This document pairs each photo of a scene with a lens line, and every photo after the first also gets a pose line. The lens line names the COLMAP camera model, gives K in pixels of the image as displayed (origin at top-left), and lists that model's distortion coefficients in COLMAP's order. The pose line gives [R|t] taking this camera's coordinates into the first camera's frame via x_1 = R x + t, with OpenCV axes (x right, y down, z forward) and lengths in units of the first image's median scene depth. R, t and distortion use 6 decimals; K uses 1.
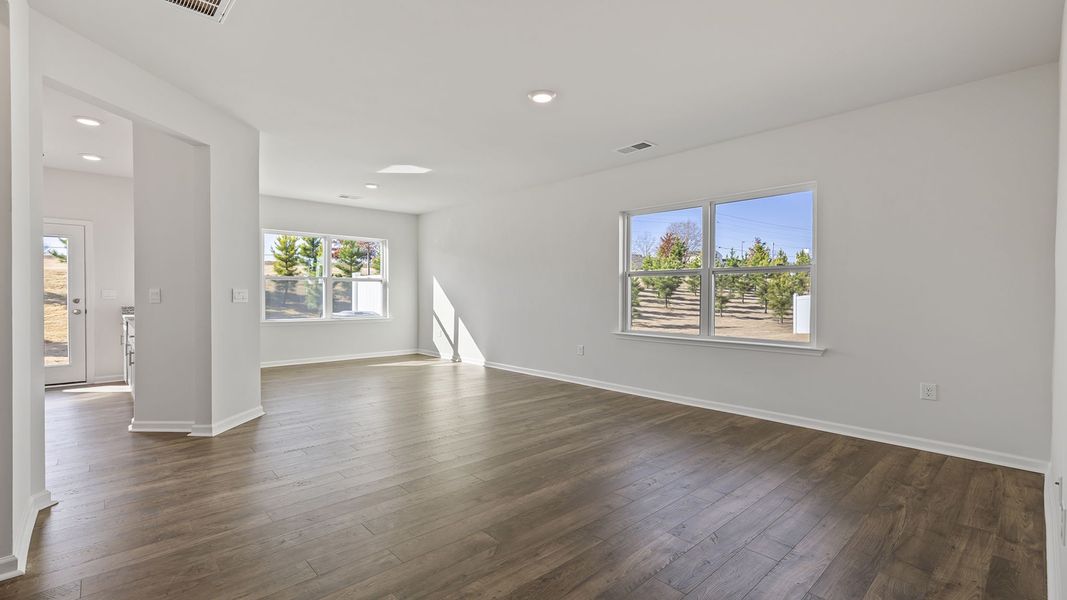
lens RADIAL K [[466.7, 0, 521.3], [0, 466.7, 297.0], [0, 0, 1]] dist [0.007602, -0.001582]
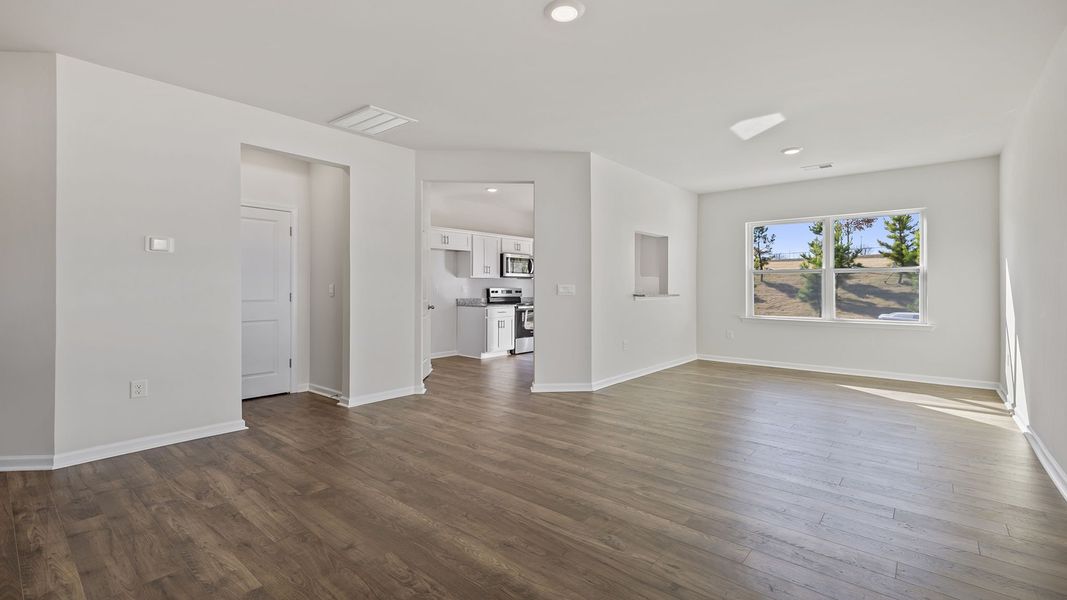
lens RADIAL K [[466.7, 0, 526.3], [0, 466.7, 289.8], [0, 0, 1]] dist [0.007602, -0.001582]
pose [[0.128381, 0.002013, -0.991723, 0.398277], [-0.007379, 0.999972, 0.001075, -0.002959], [0.991698, 0.007180, 0.128392, 0.457918]]
